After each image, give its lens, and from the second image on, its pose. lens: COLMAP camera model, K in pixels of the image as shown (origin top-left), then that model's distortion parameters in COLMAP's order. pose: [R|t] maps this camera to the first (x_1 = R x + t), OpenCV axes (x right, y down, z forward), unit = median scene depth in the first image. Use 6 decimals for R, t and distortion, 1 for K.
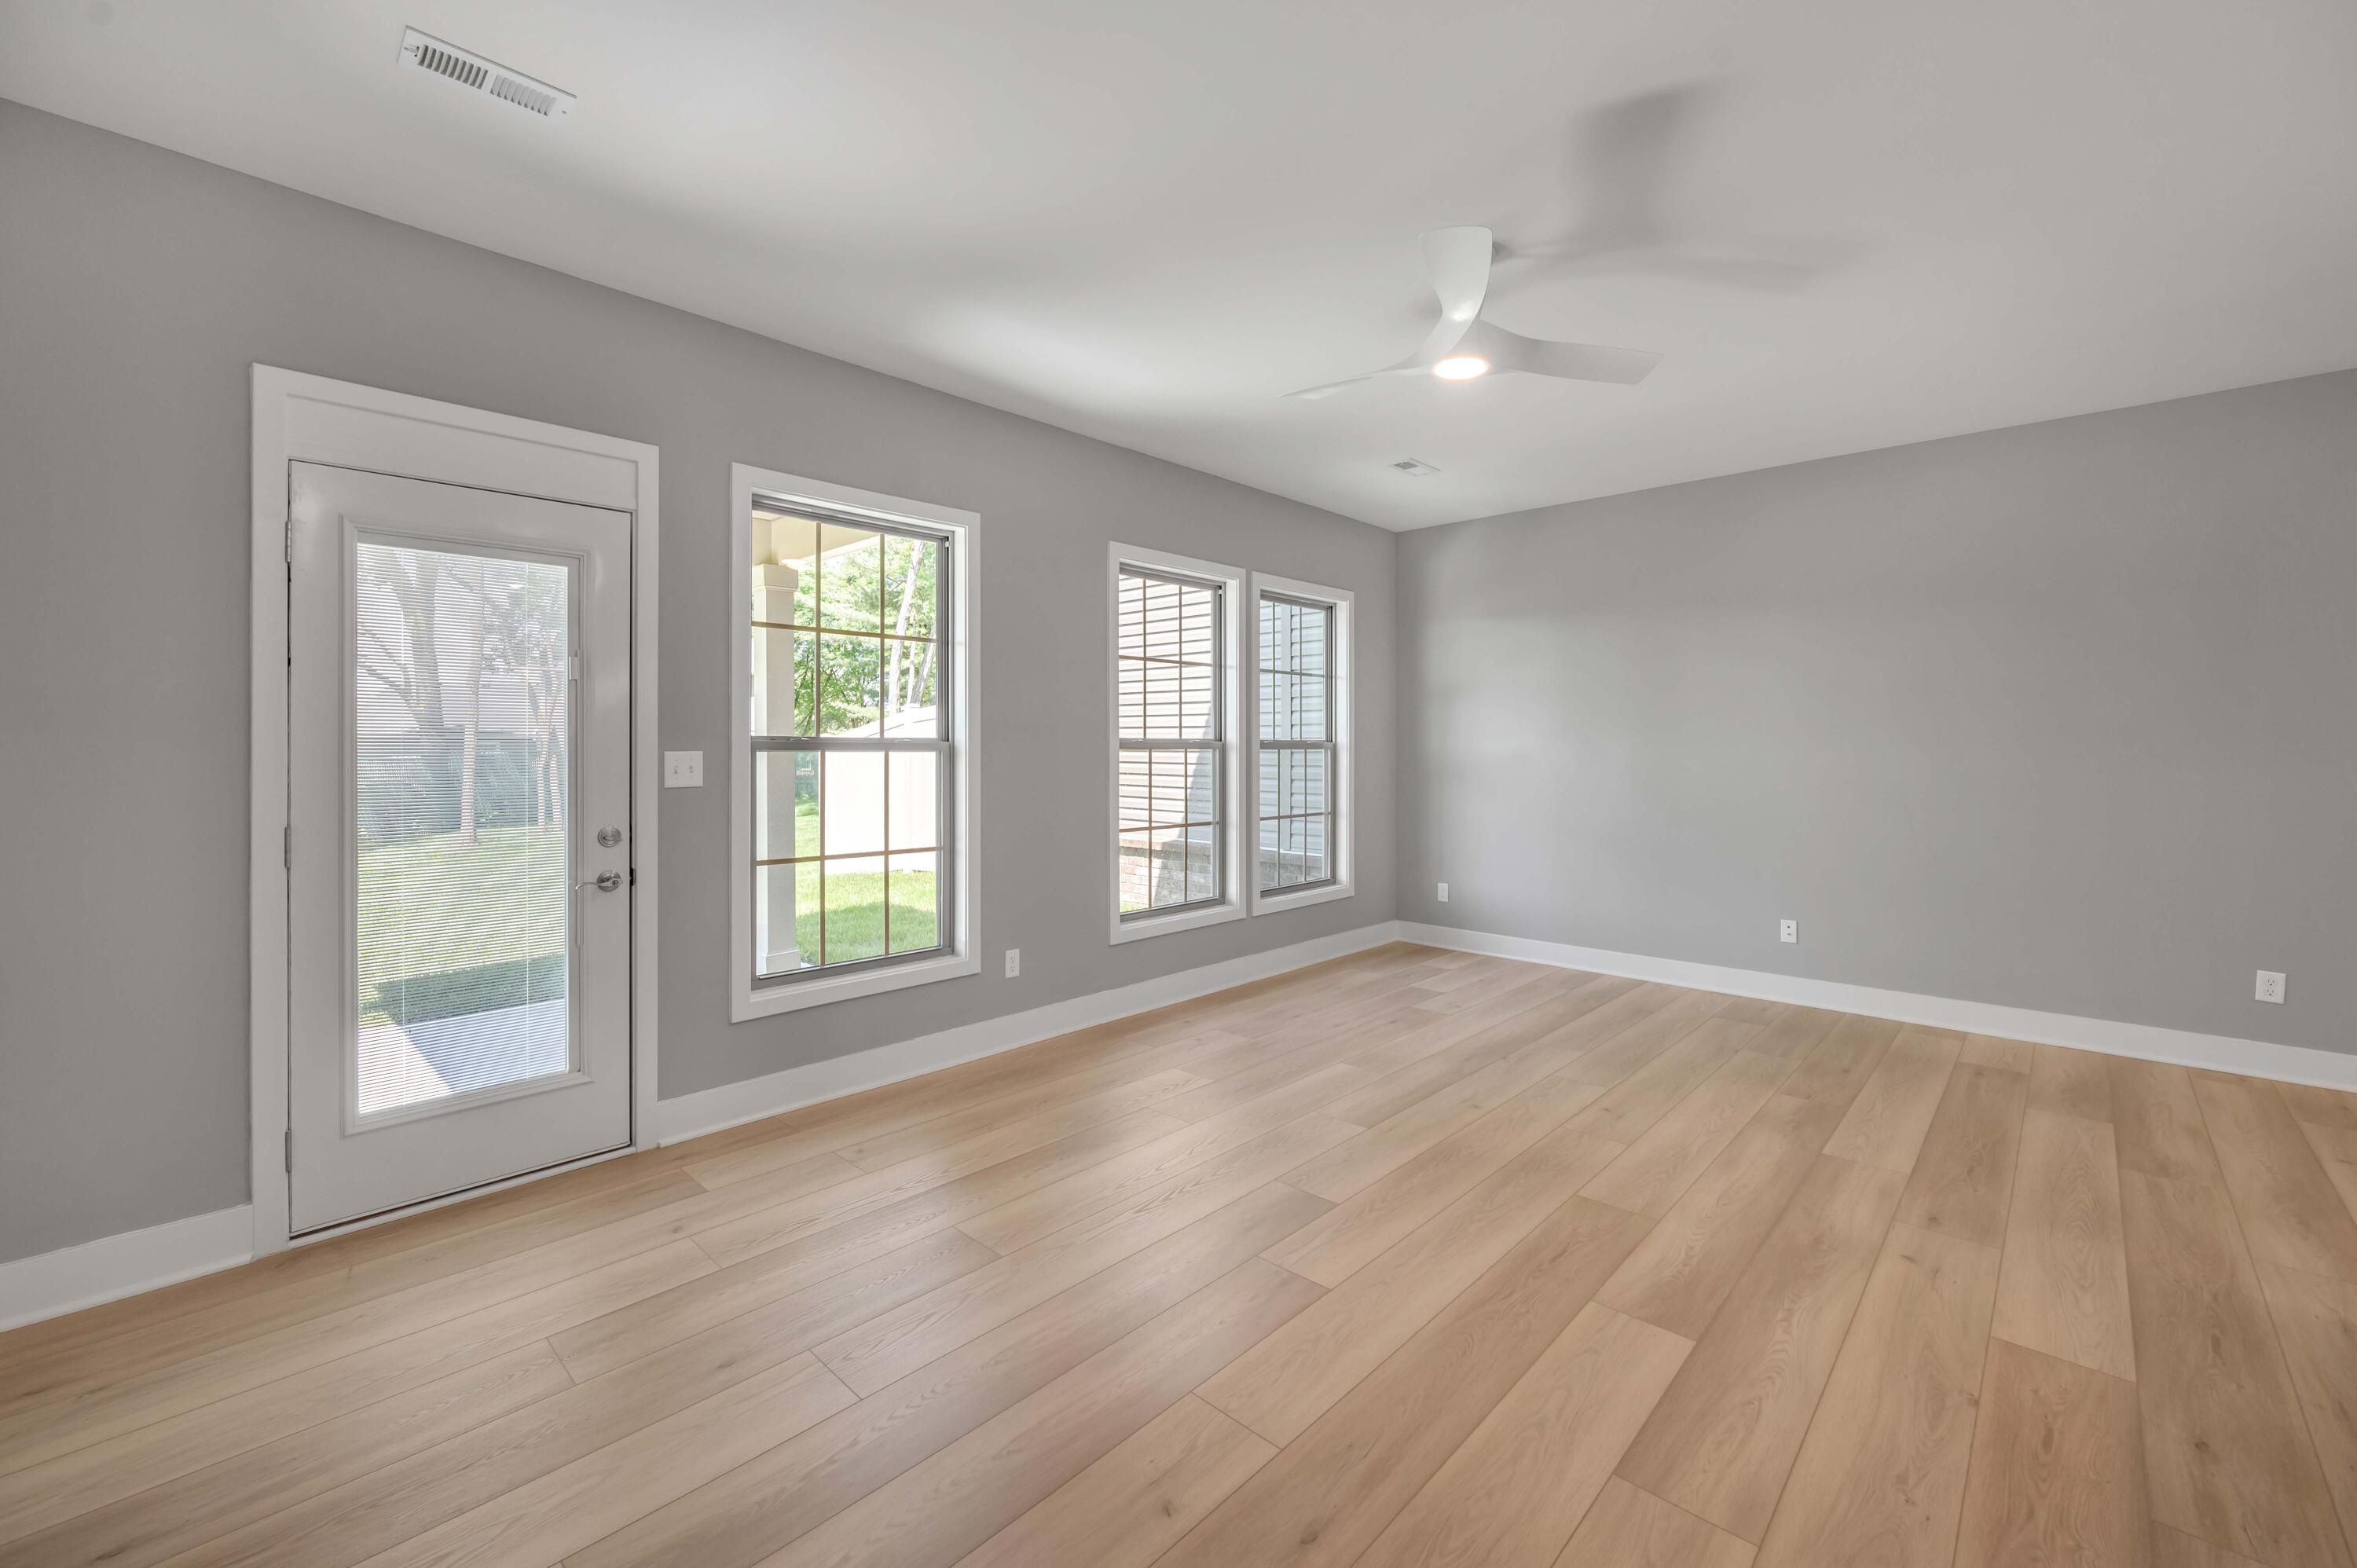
lens RADIAL K [[939.8, 0, 1187.3], [0, 939.8, 753.0], [0, 0, 1]] dist [-0.001113, -0.000036]
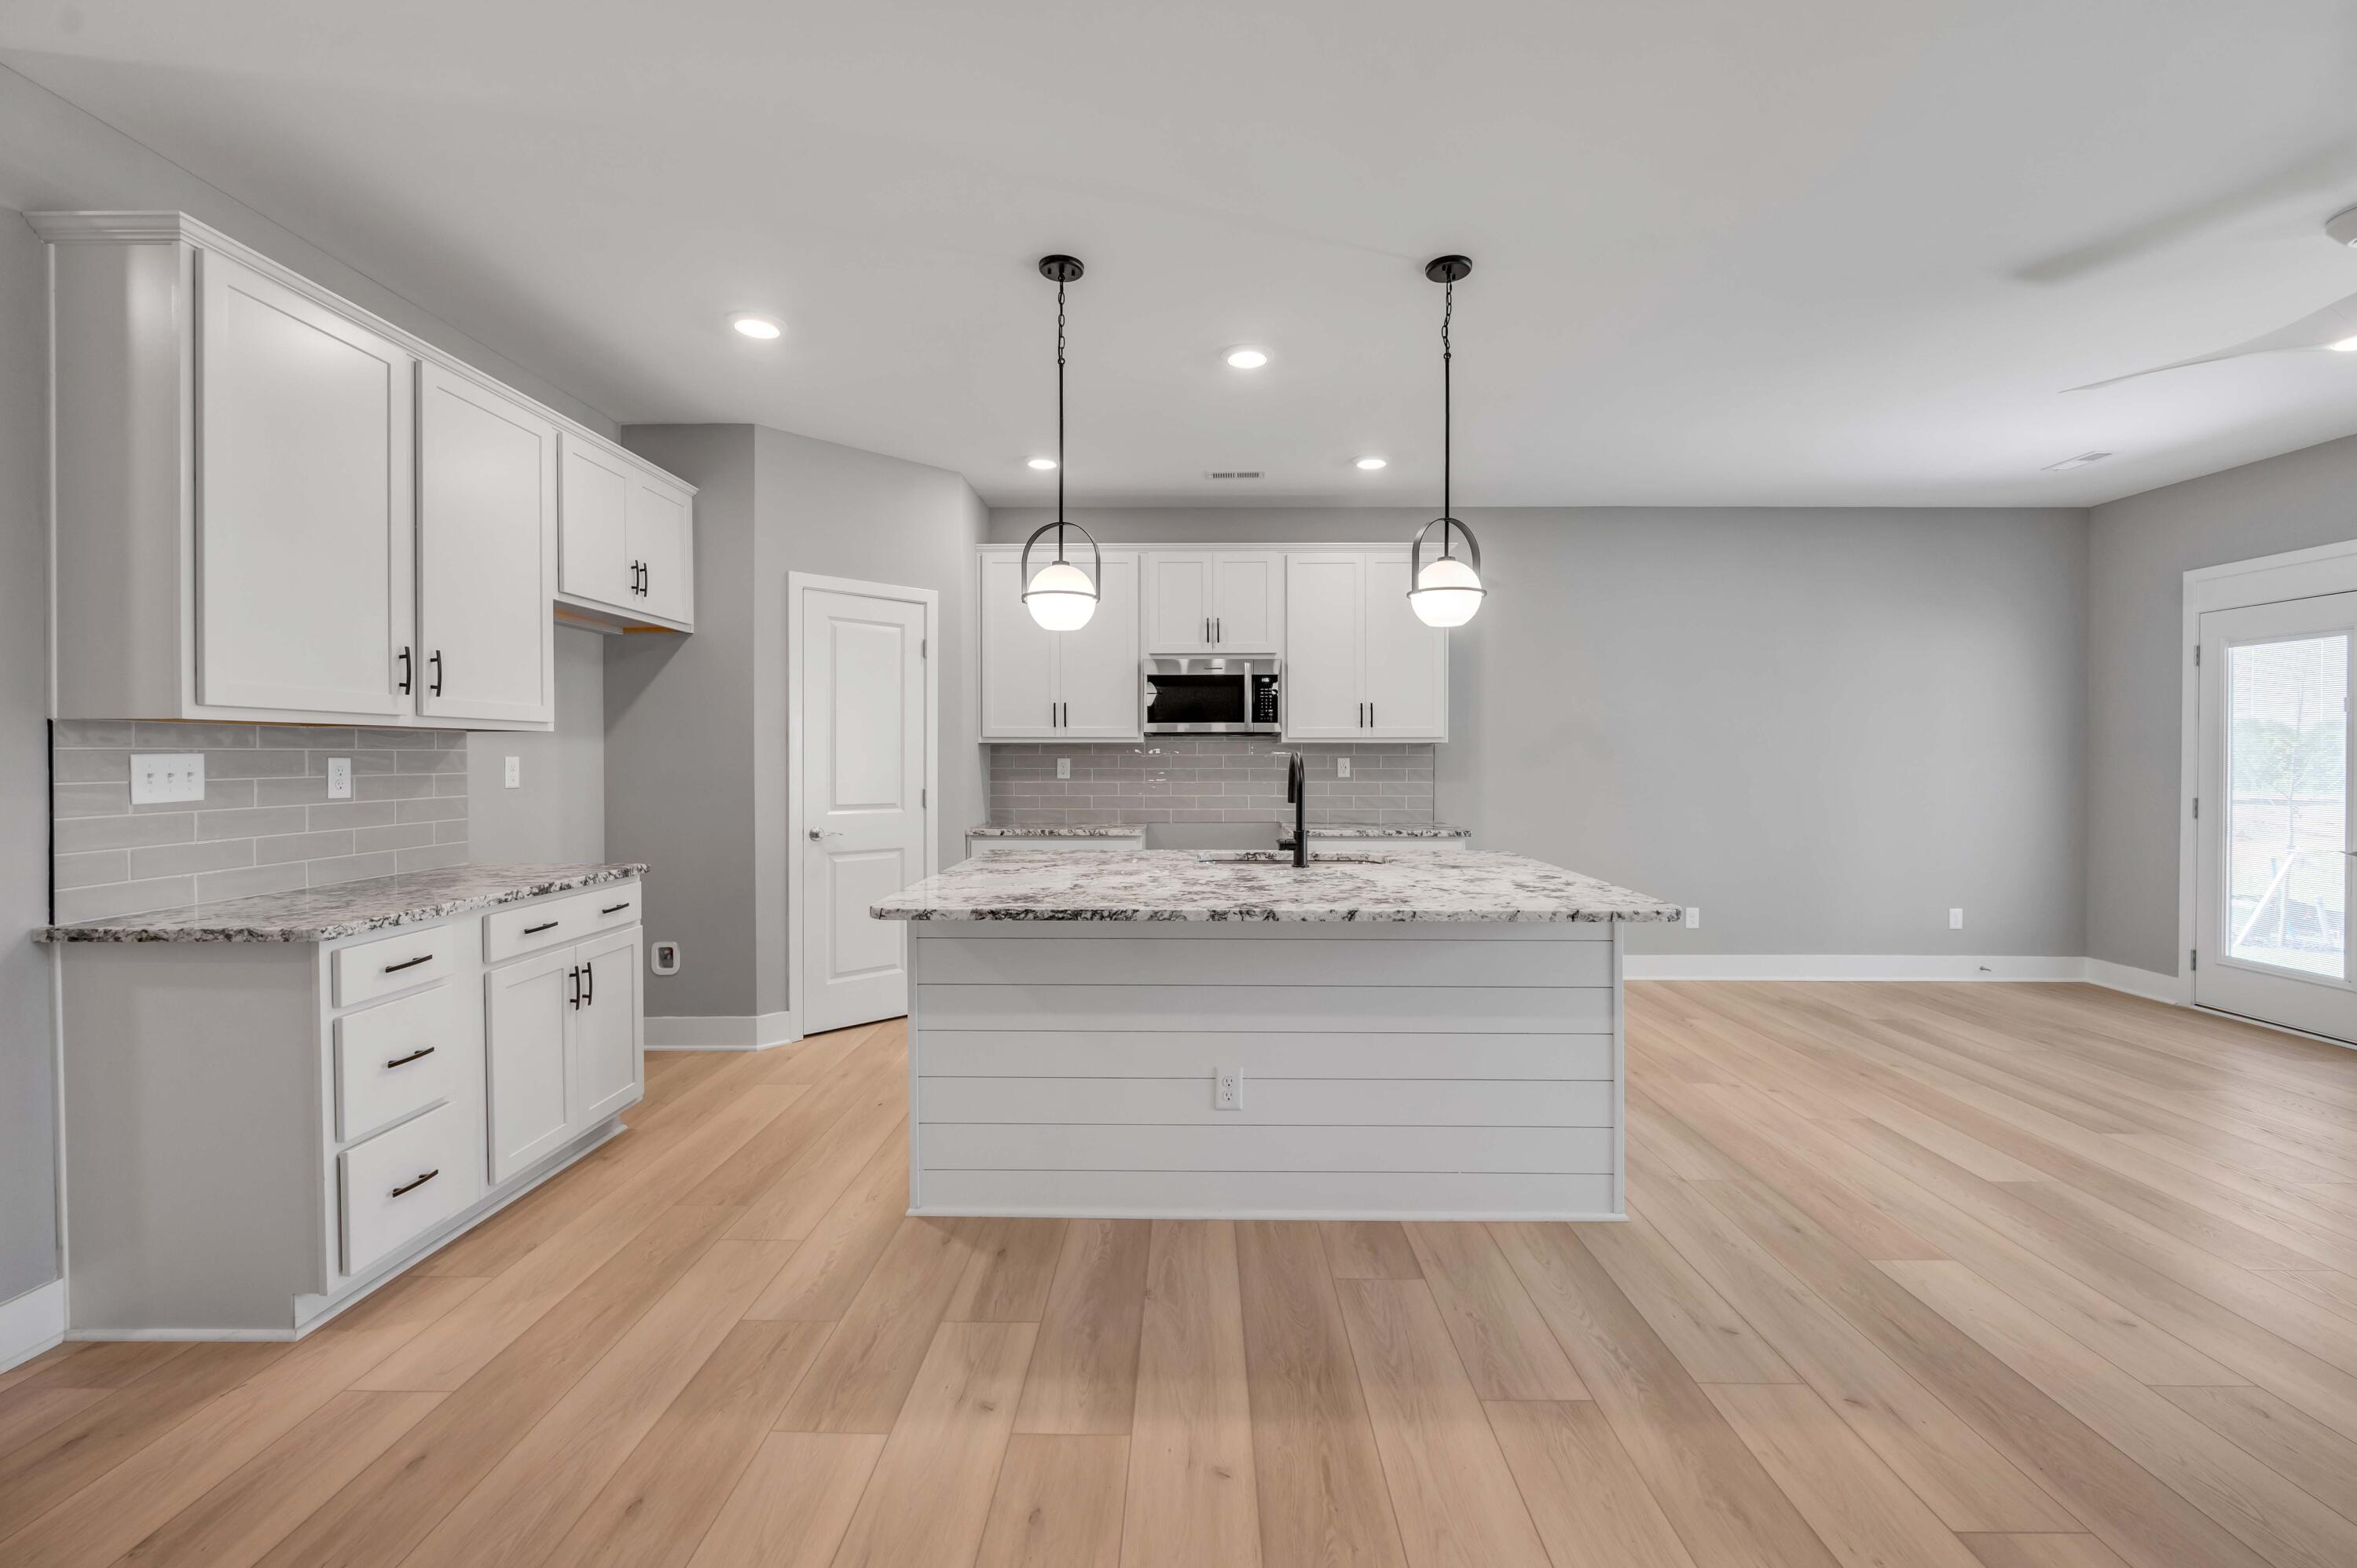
lens RADIAL K [[961.6, 0, 1187.8], [0, 961.6, 768.7], [0, 0, 1]] dist [-0.001926, 0.000087]
pose [[-0.735249, 0.005274, -0.677777, 1.696968], [-0.005347, 0.999893, 0.013581, -0.001673], [0.677776, 0.013610, -0.735142, 0.877309]]
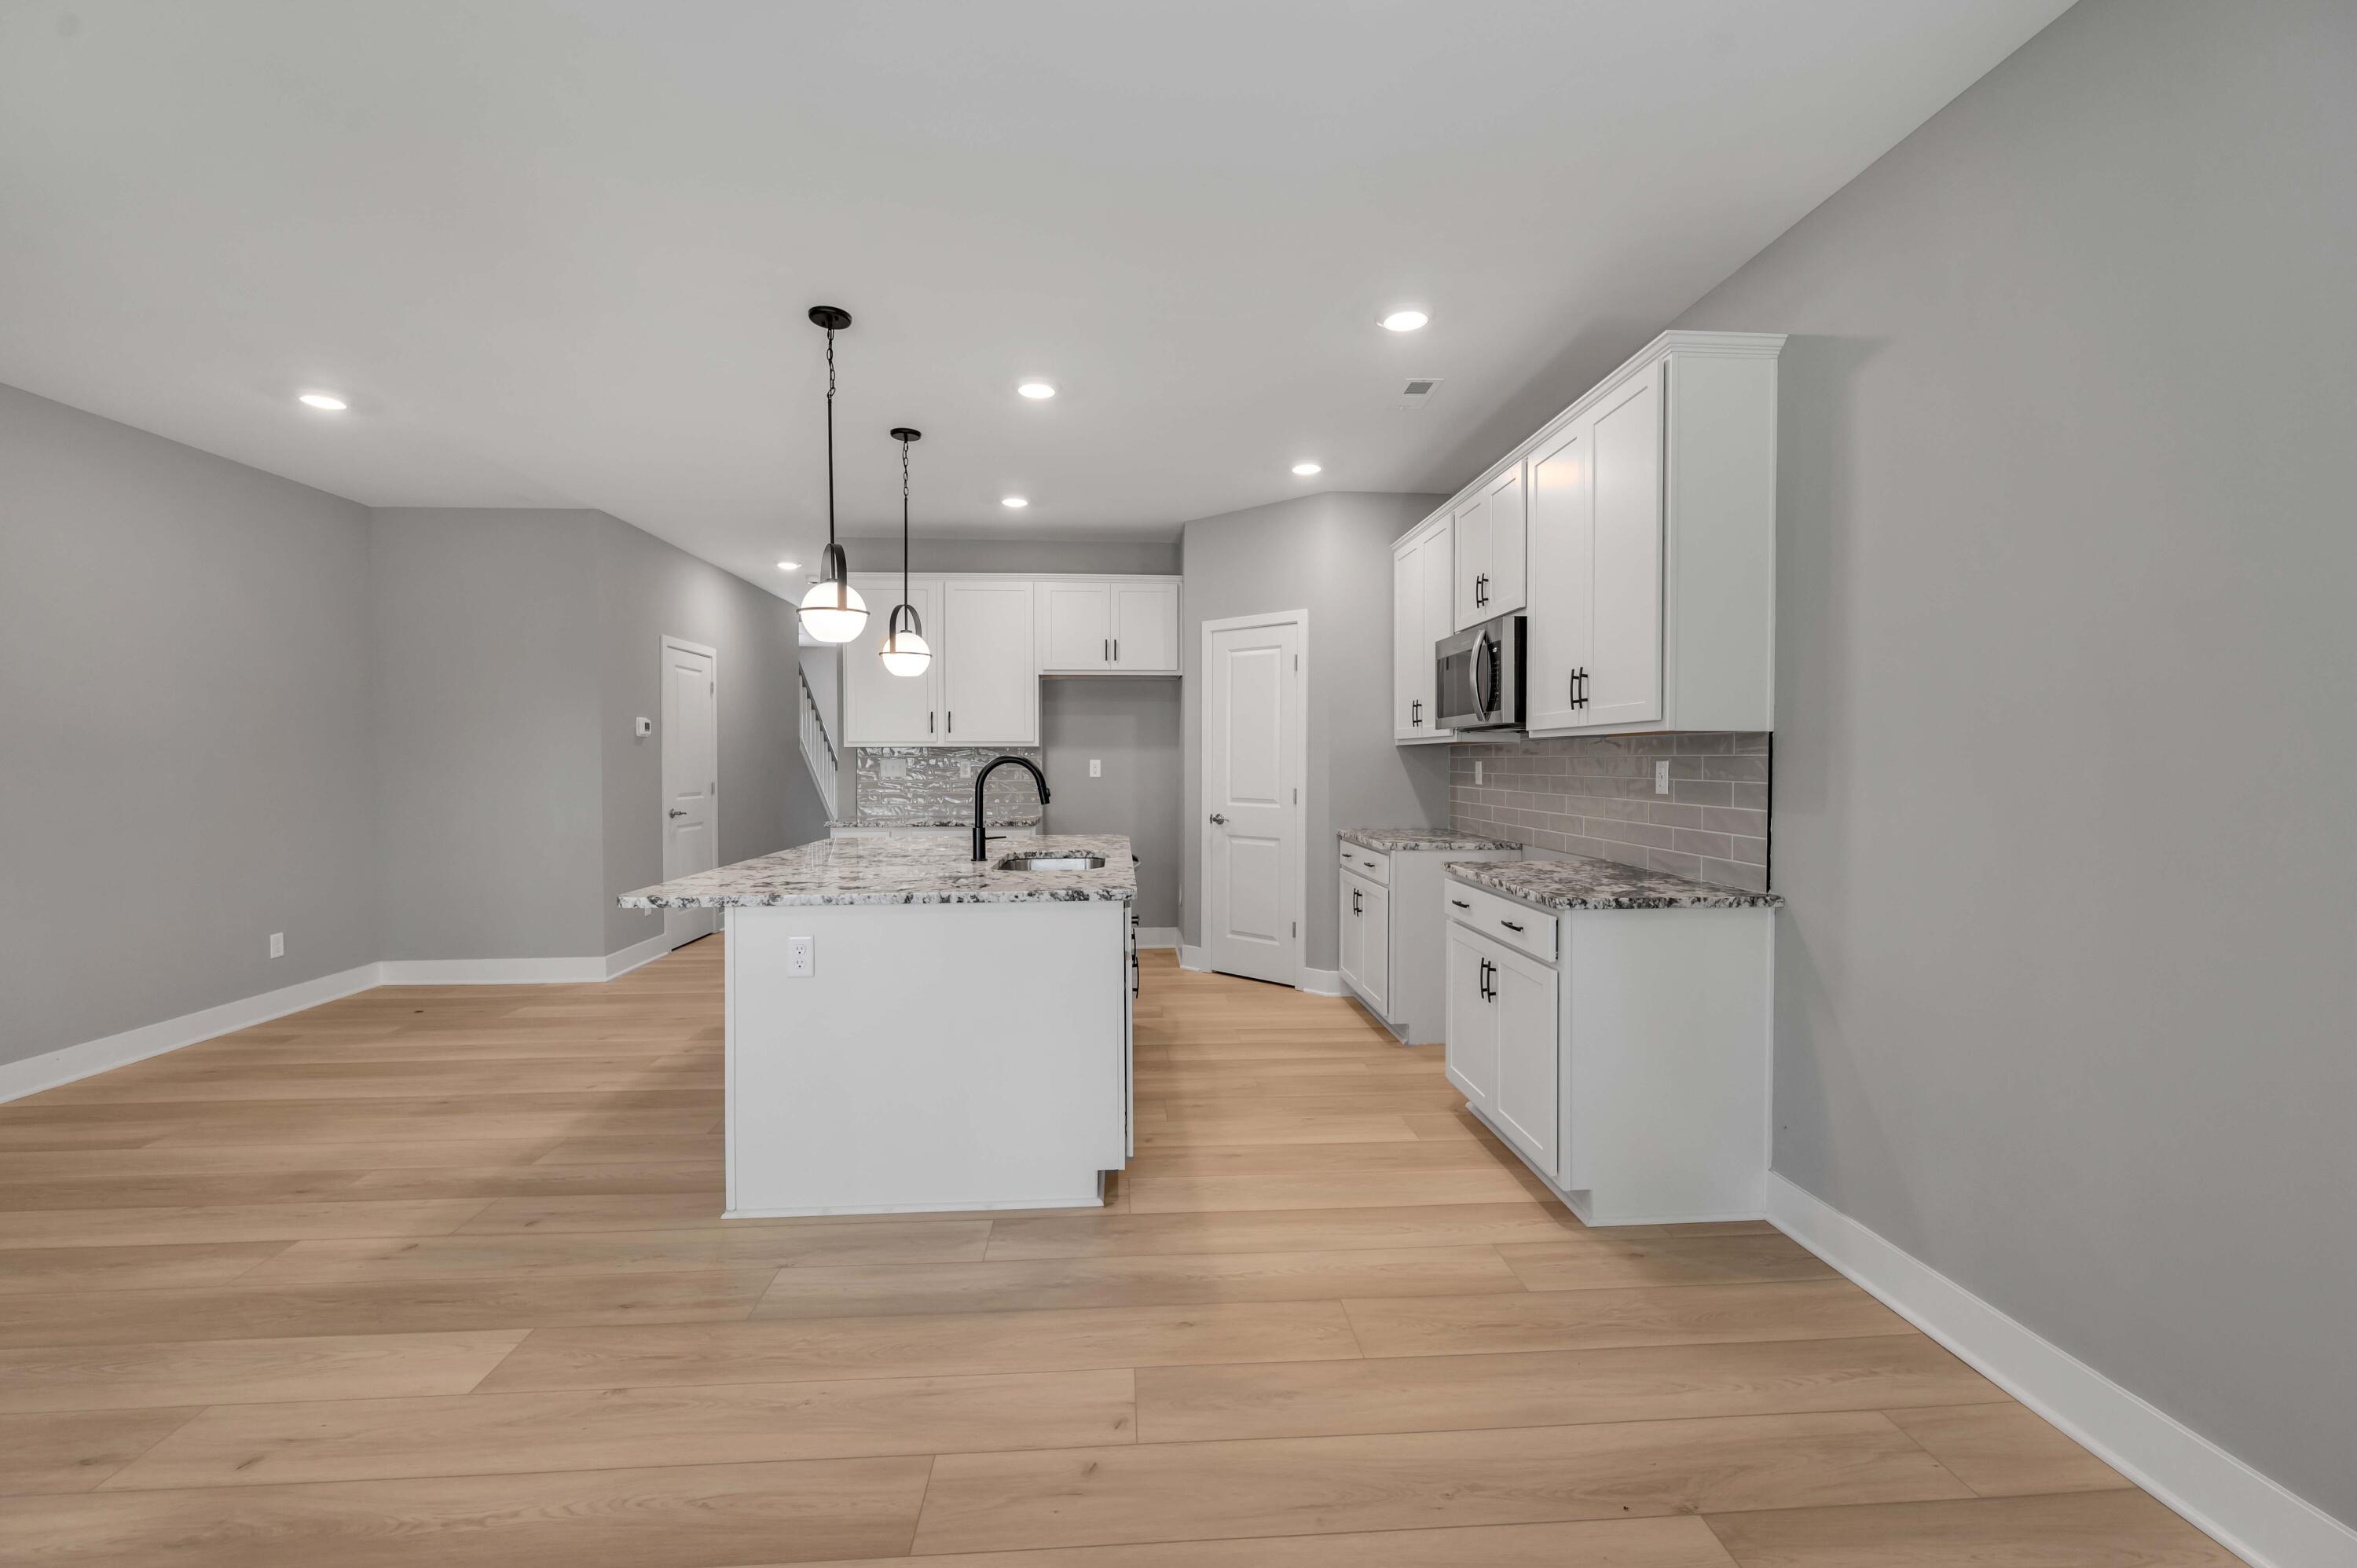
lens RADIAL K [[963.5, 0, 1181.4], [0, 963.5, 774.3], [0, 0, 1]] dist [-0.002189, -0.000409]
pose [[-0.733769, -0.011744, 0.679298, -0.213013], [0.001804, 0.999813, 0.019235, -0.005187], [-0.679397, 0.015340, -0.733610, 0.866192]]
